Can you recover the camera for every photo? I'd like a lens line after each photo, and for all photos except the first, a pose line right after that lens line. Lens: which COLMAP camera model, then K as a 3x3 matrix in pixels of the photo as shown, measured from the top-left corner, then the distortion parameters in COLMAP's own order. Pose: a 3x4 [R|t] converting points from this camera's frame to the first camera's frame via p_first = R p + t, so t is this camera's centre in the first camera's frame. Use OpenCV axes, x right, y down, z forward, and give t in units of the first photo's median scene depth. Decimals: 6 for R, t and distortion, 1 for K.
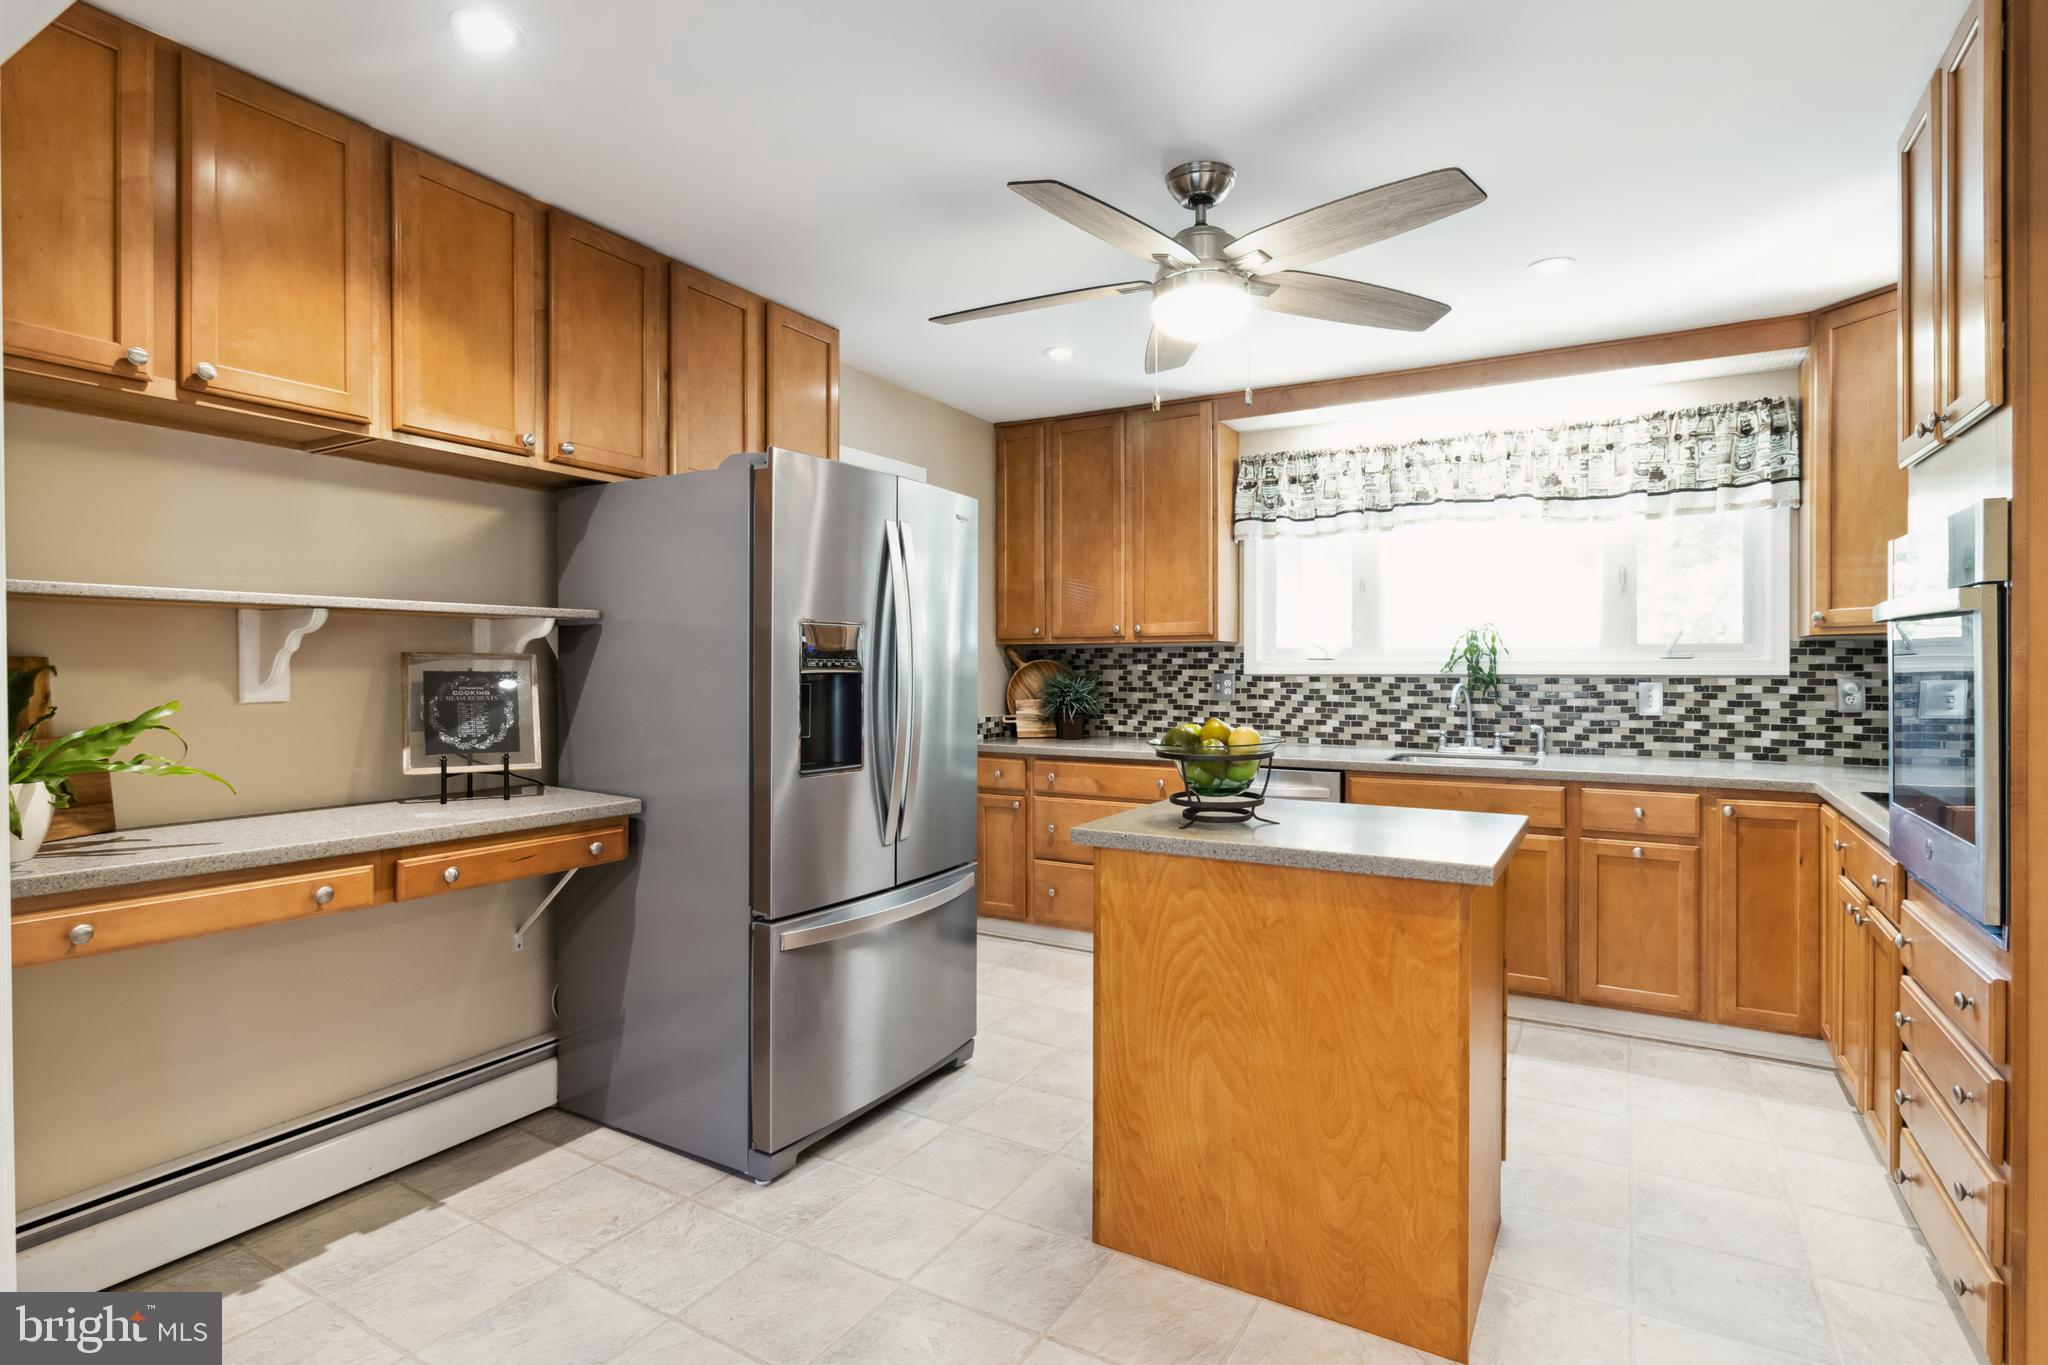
lens RADIAL K [[1021.6, 0, 1022.7], [0, 1021.6, 671.2], [0, 0, 1]] dist [0.000830, -0.000532]
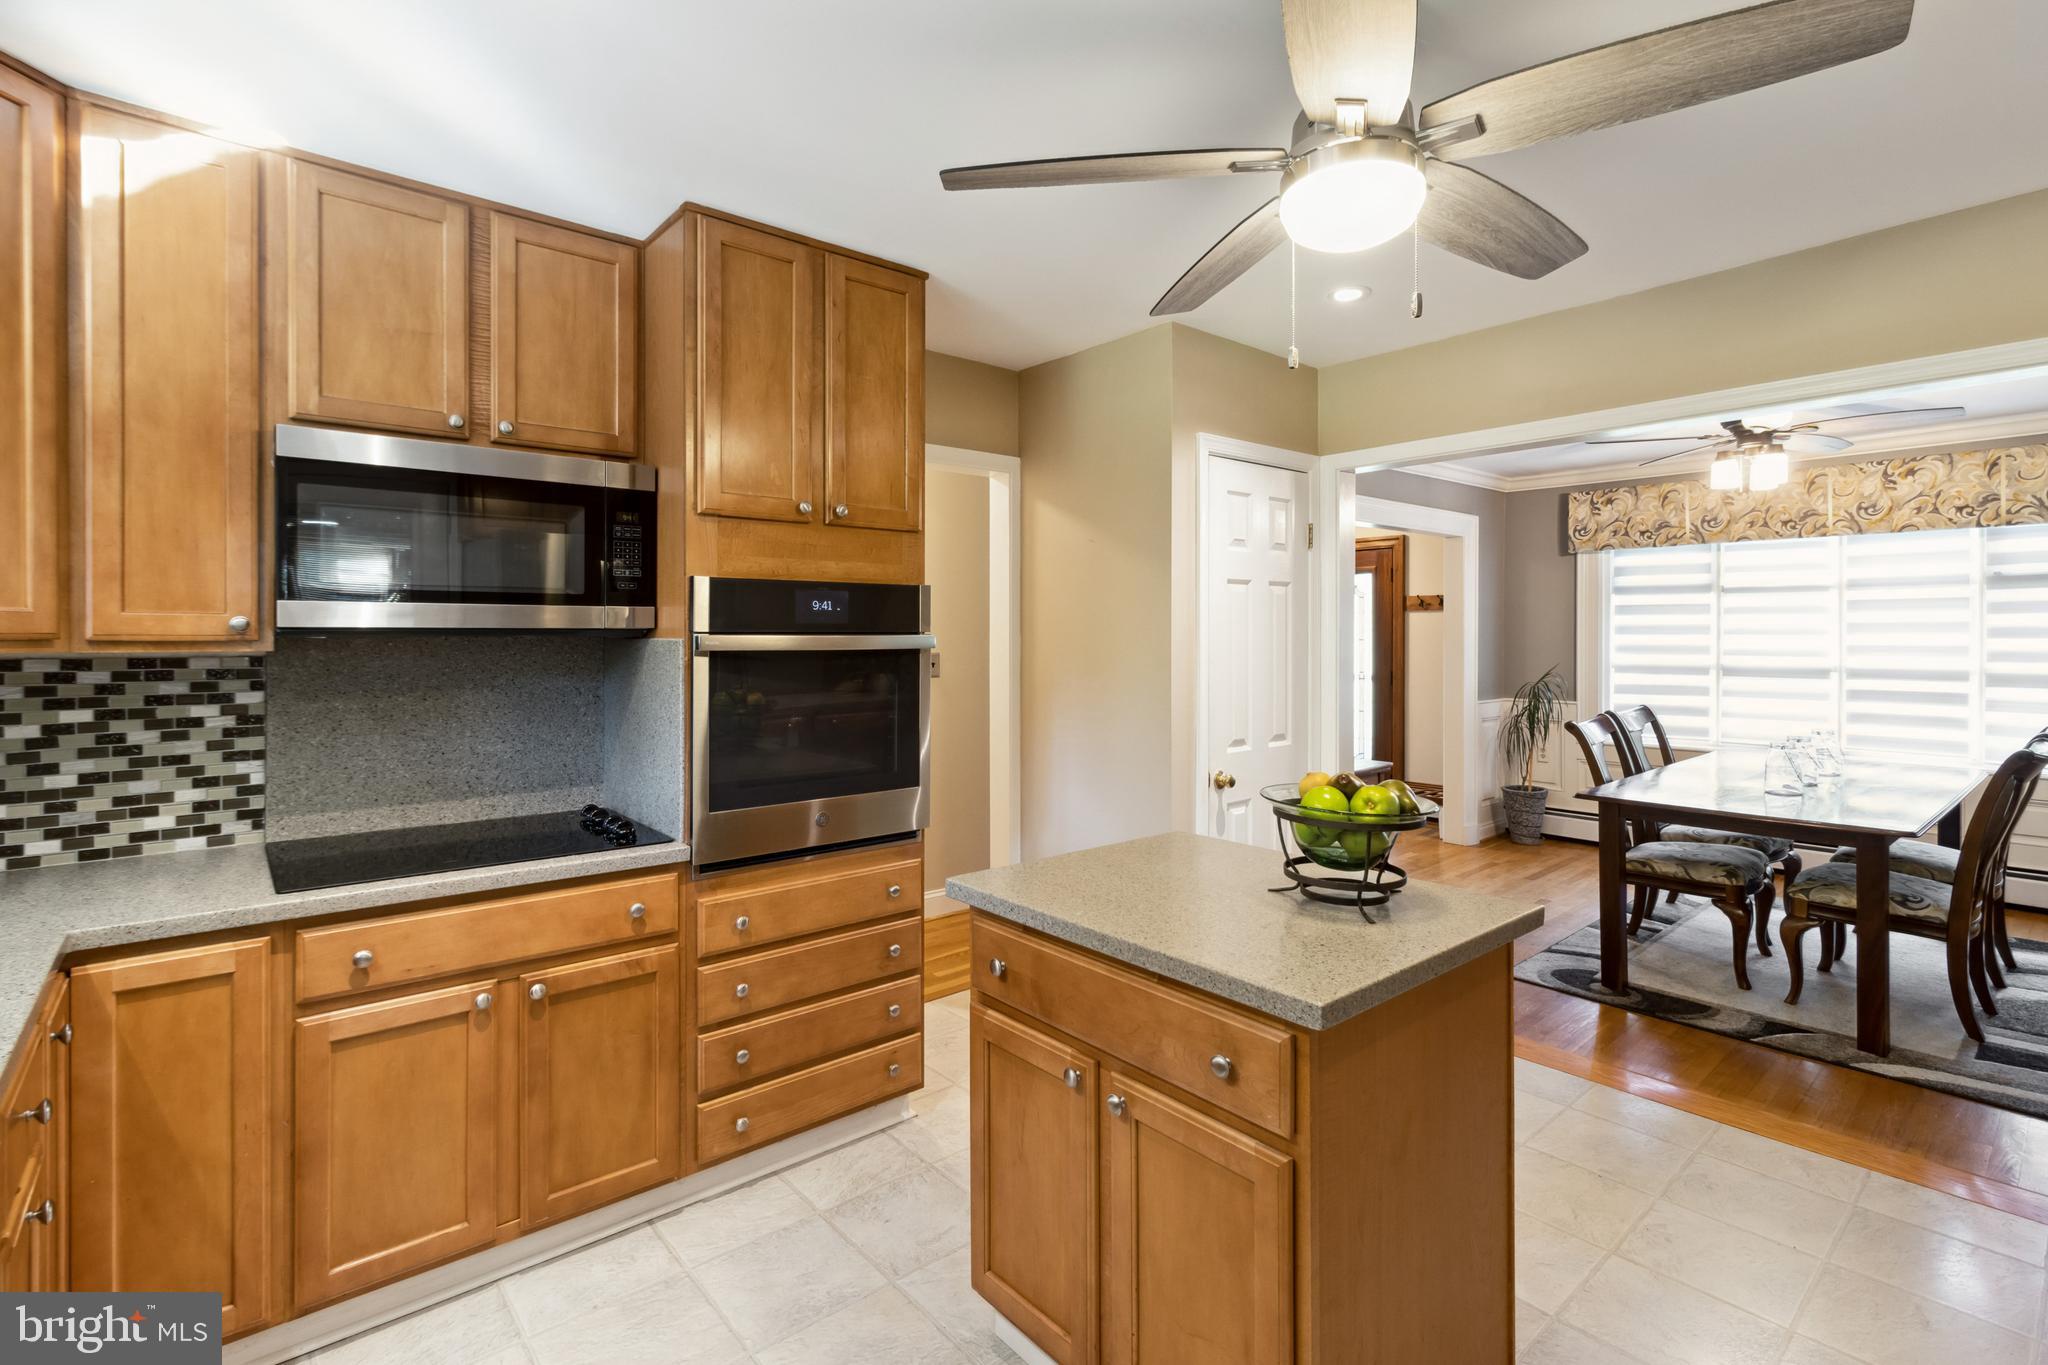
lens RADIAL K [[948.5, 0, 1023.0], [0, 948.5, 637.5], [0, 0, 1]] dist [0.001445, 0.000094]
pose [[-0.944914, 0.002261, 0.327312, 0.115269], [0.005544, 0.999943, 0.009097, -0.041393], [-0.327273, 0.010411, -0.944873, 1.114709]]
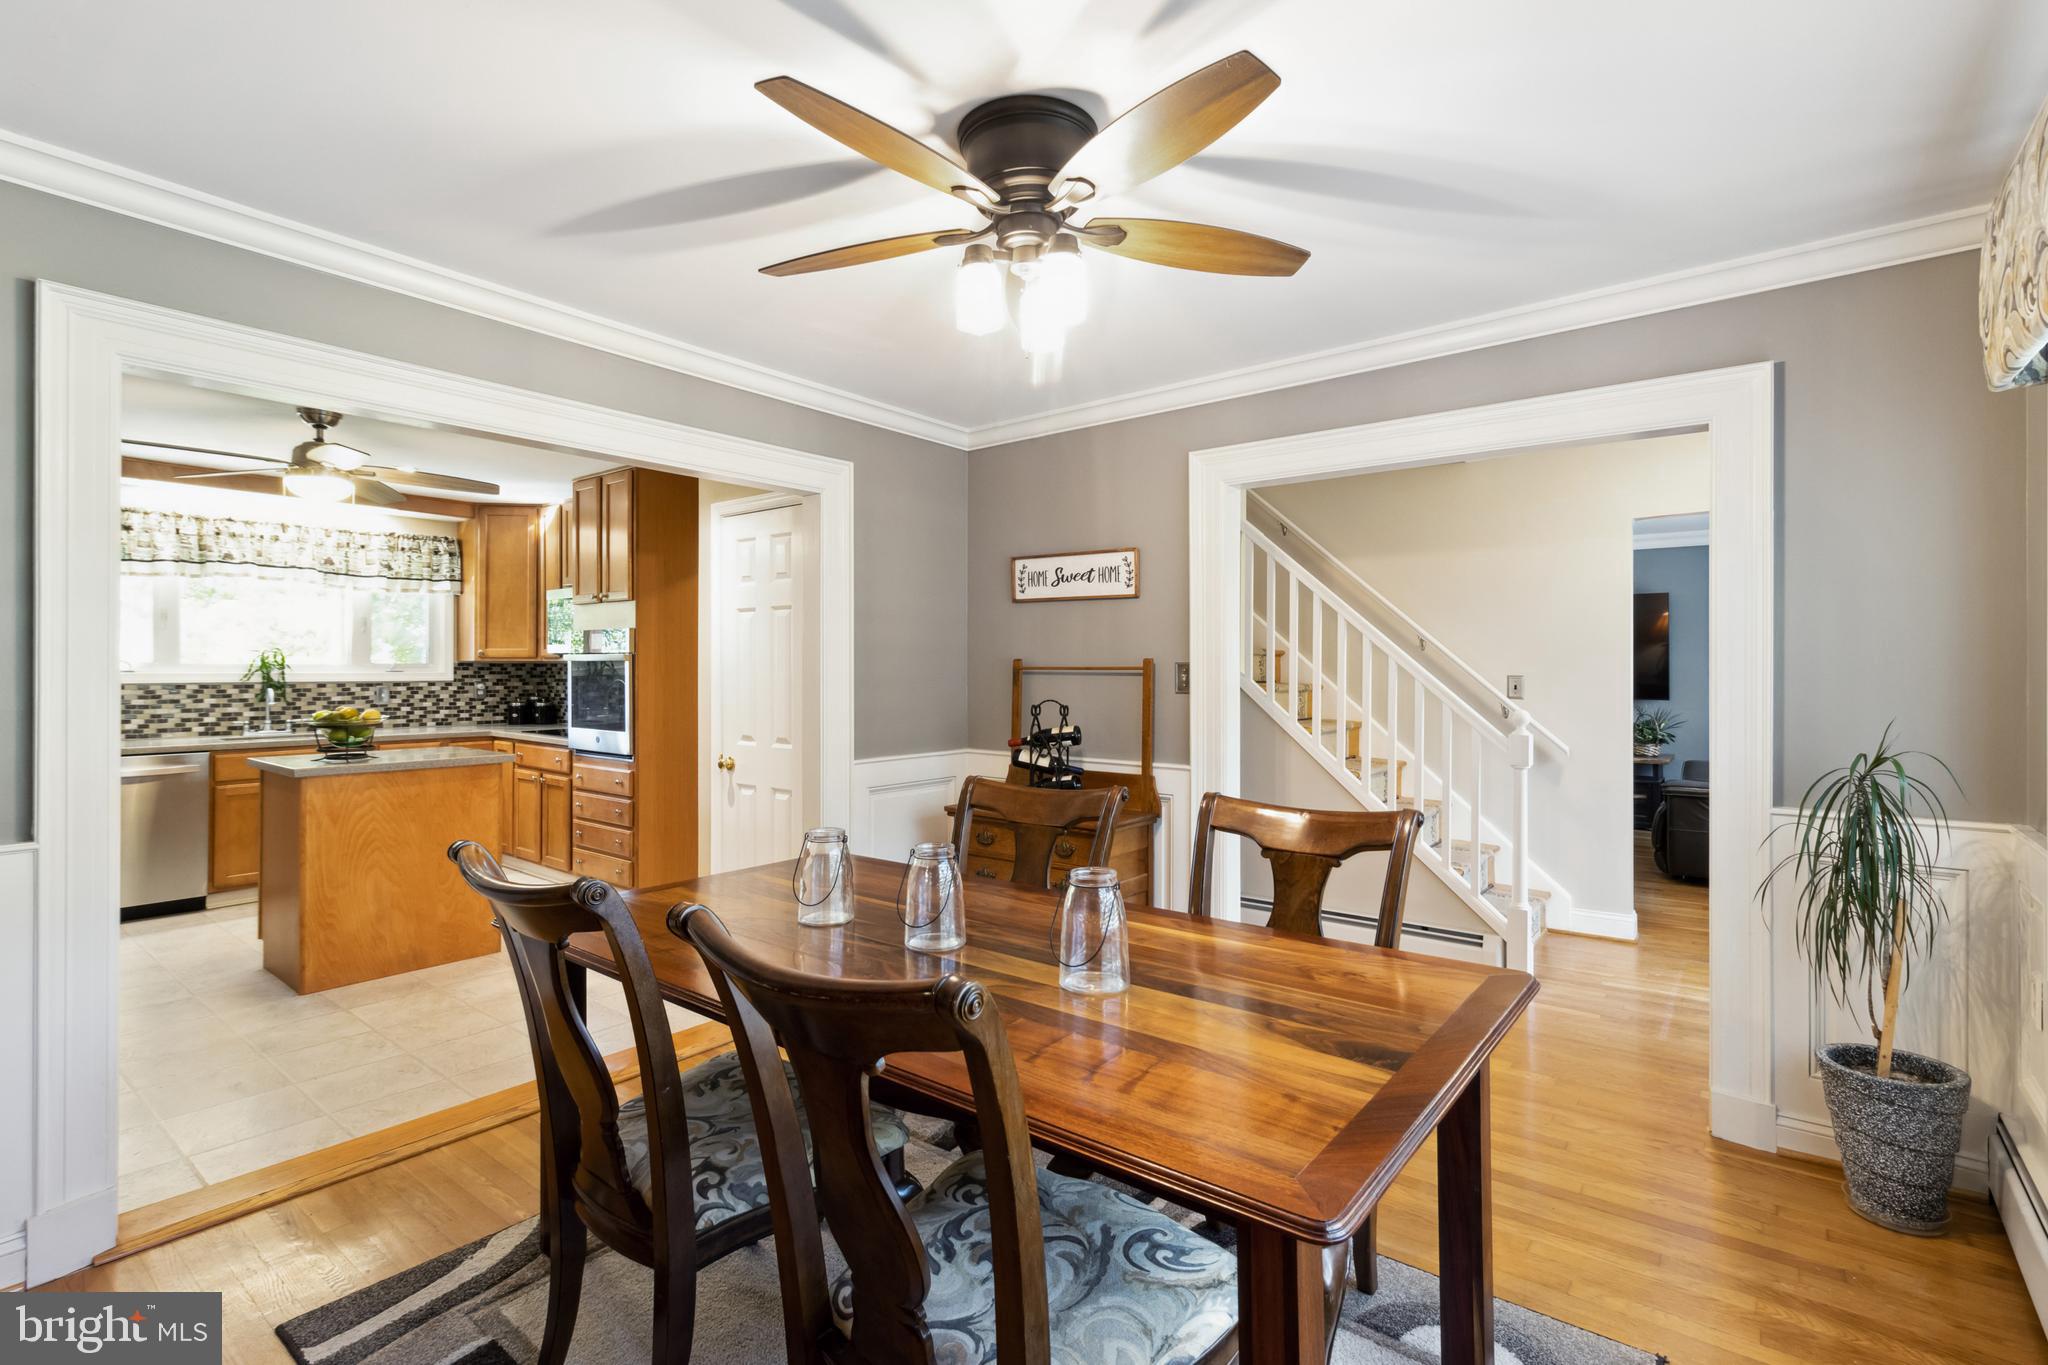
lens RADIAL K [[945.0, 0, 1025.9], [0, 945.0, 664.5], [0, 0, 1]] dist [0.001295, 0.000053]
pose [[0.134267, 0.006083, 0.990927, -0.878773], [0.003952, 0.999970, -0.006674, -0.010101], [-0.990937, 0.004812, 0.134239, -0.316827]]
